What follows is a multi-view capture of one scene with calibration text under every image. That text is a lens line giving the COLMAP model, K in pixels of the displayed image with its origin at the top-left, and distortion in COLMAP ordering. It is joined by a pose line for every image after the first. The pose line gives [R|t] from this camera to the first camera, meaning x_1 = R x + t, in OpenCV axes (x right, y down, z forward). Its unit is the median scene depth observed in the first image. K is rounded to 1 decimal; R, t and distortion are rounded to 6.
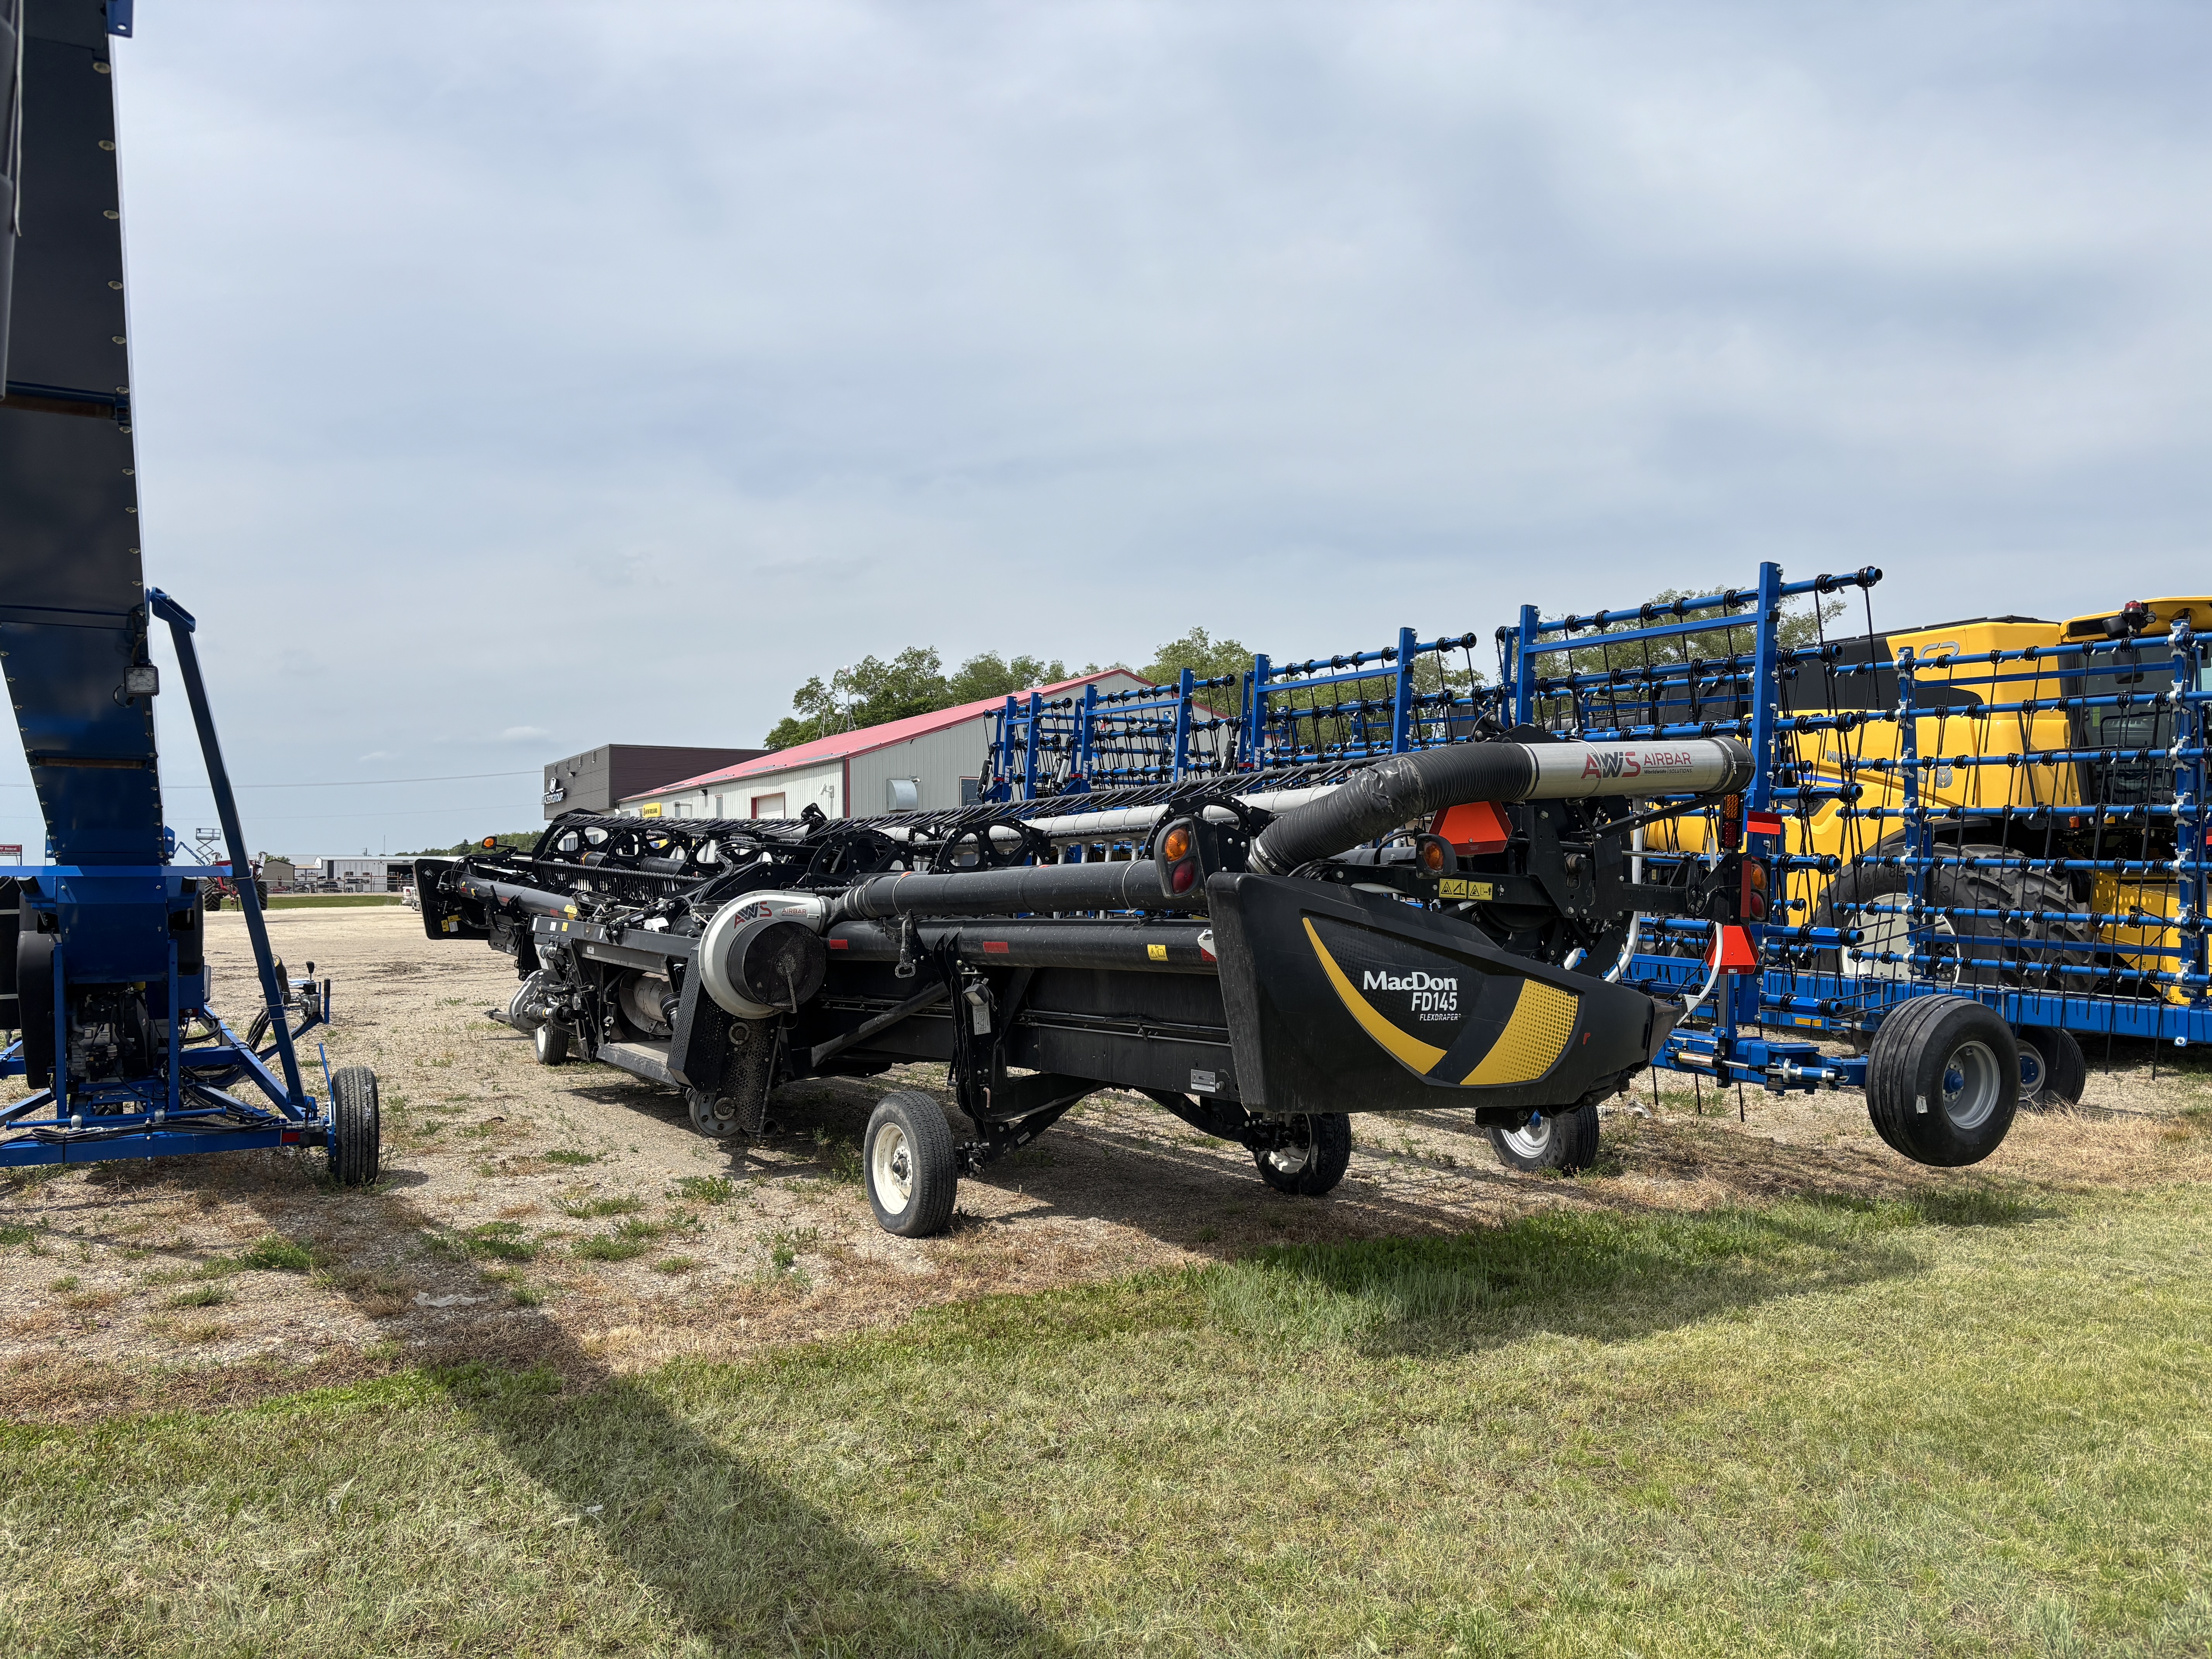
lens RADIAL K [[1599.9, 0, 1097.6], [0, 1599.9, 861.5], [0, 0, 1]] dist [0.210085, -0.272283]
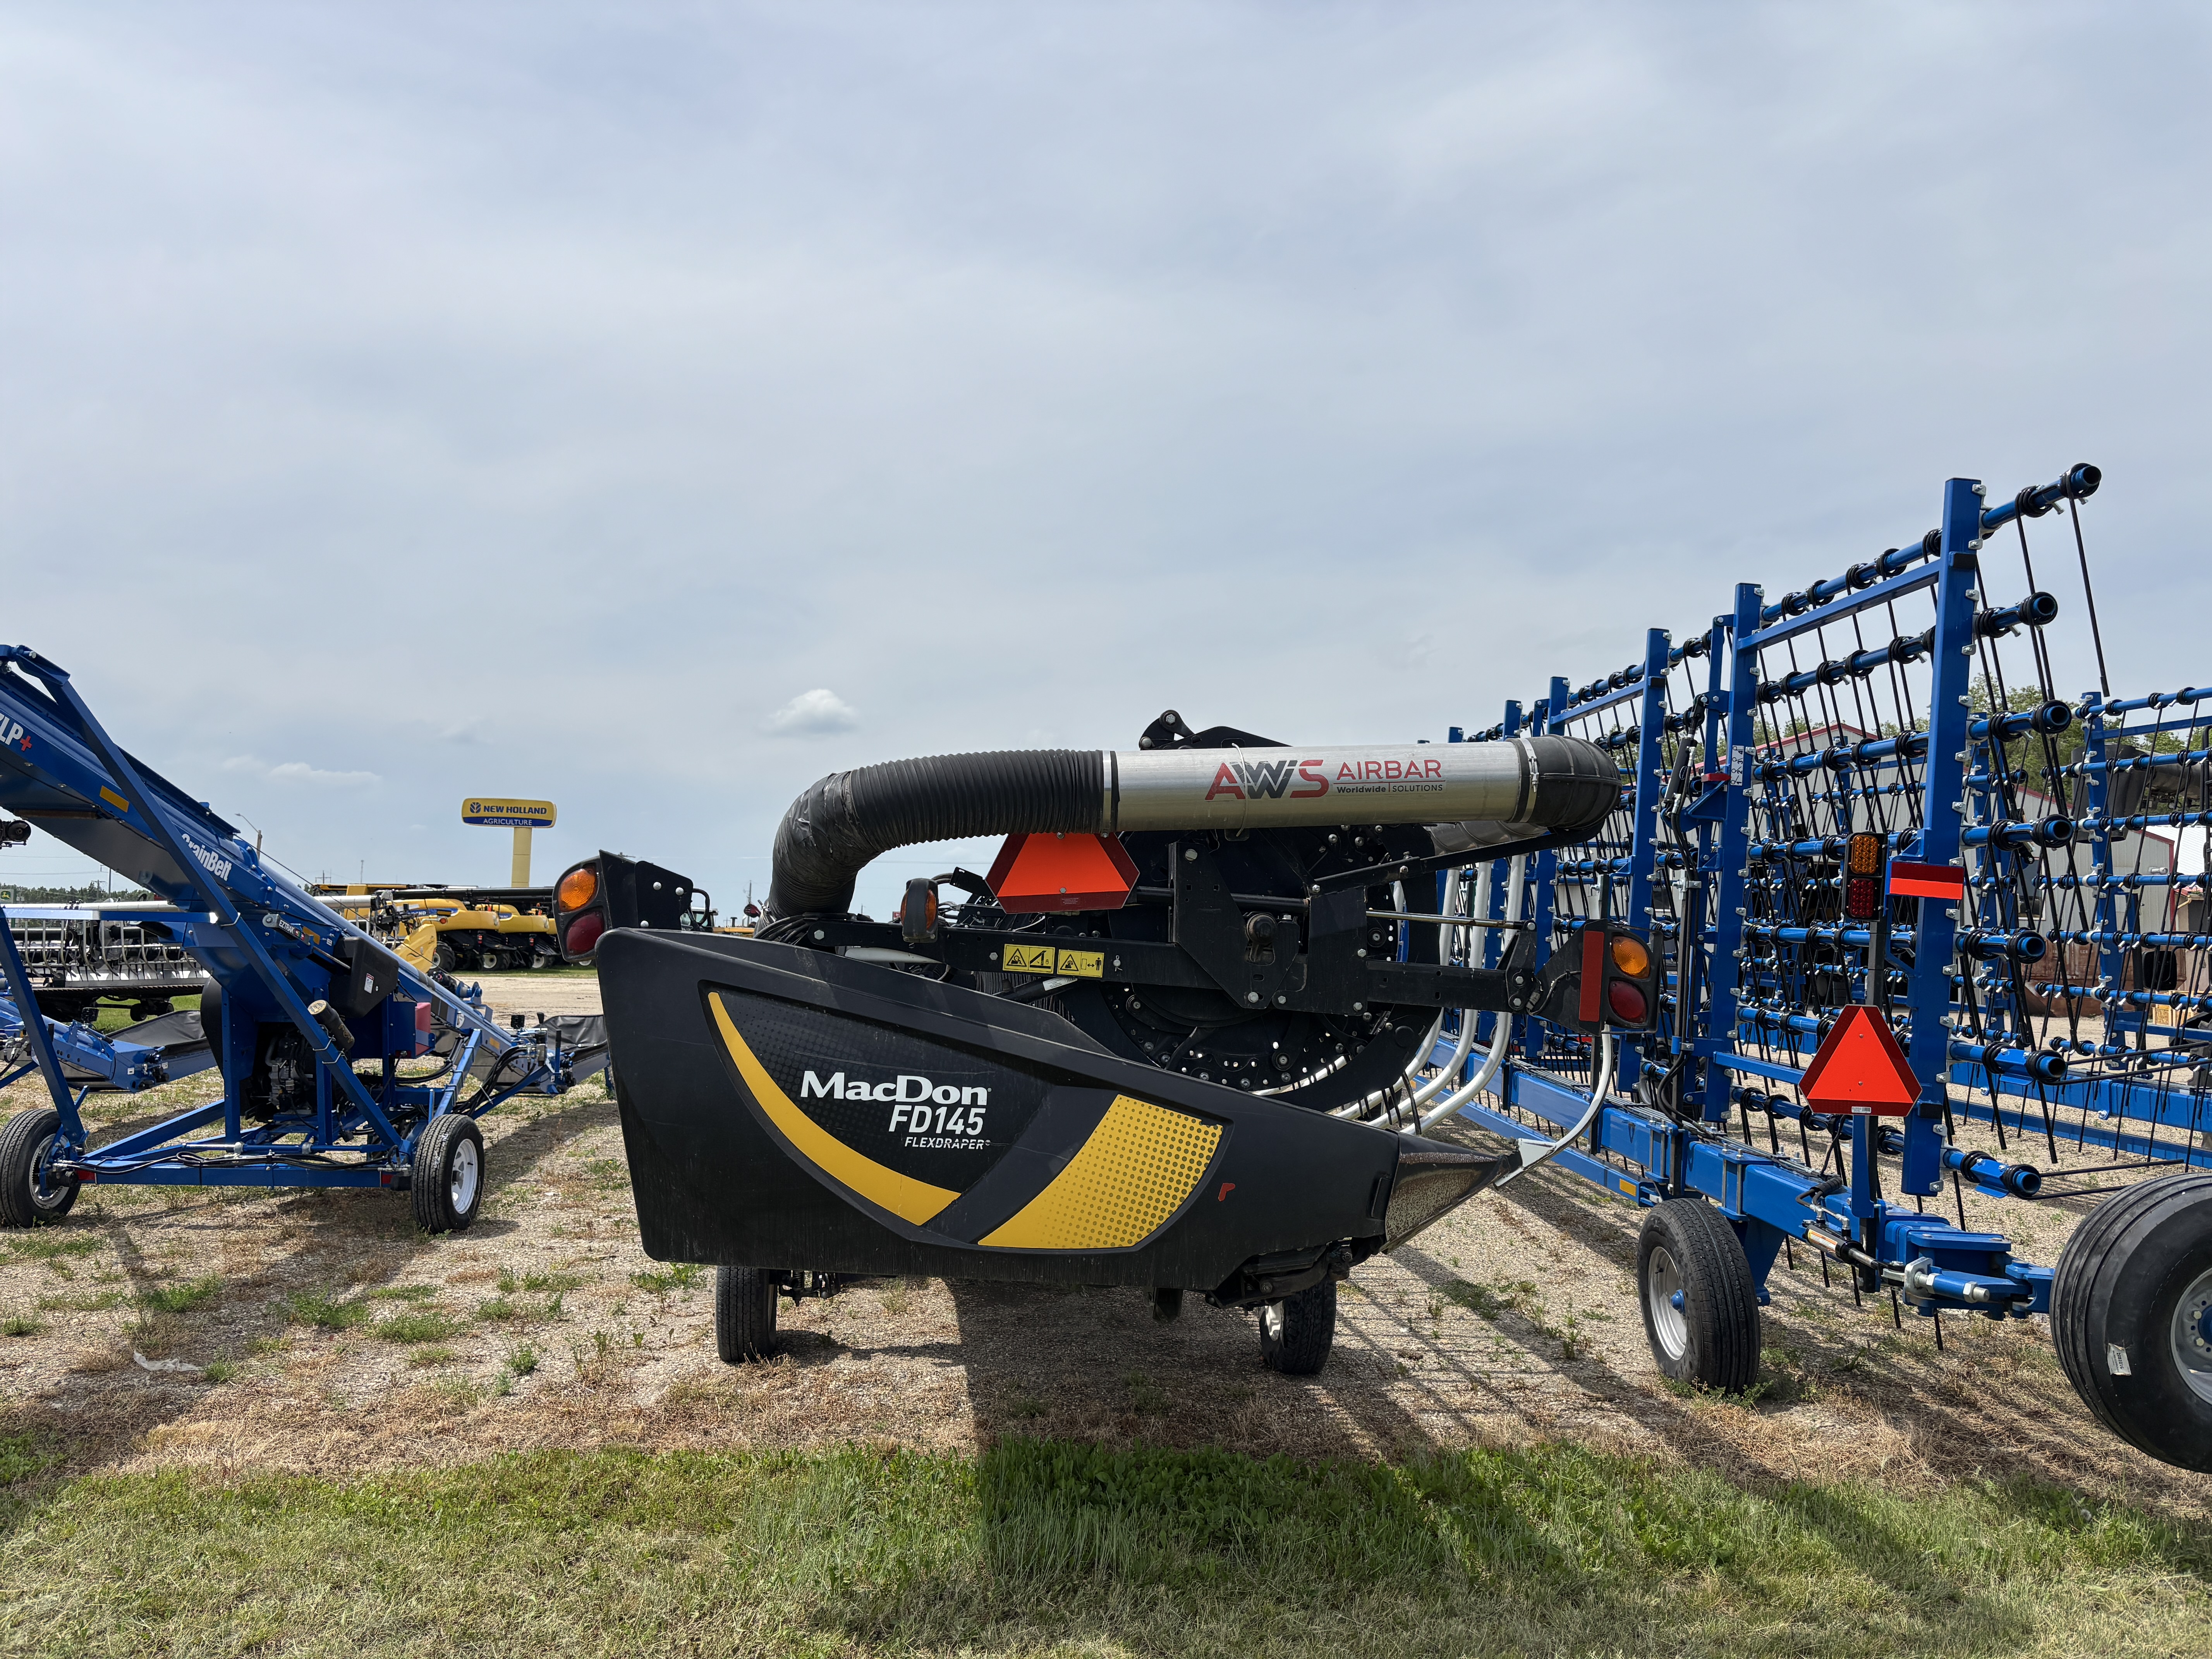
lens RADIAL K [[1599.9, 0, 1097.6], [0, 1599.9, 861.5], [0, 0, 1]] dist [0.210085, -0.272283]
pose [[0.894686, -0.000062, -0.446695, 0.553533], [-0.020491, 0.998942, -0.041180, 0.002603], [0.446225, 0.045996, 0.893738, 0.387889]]
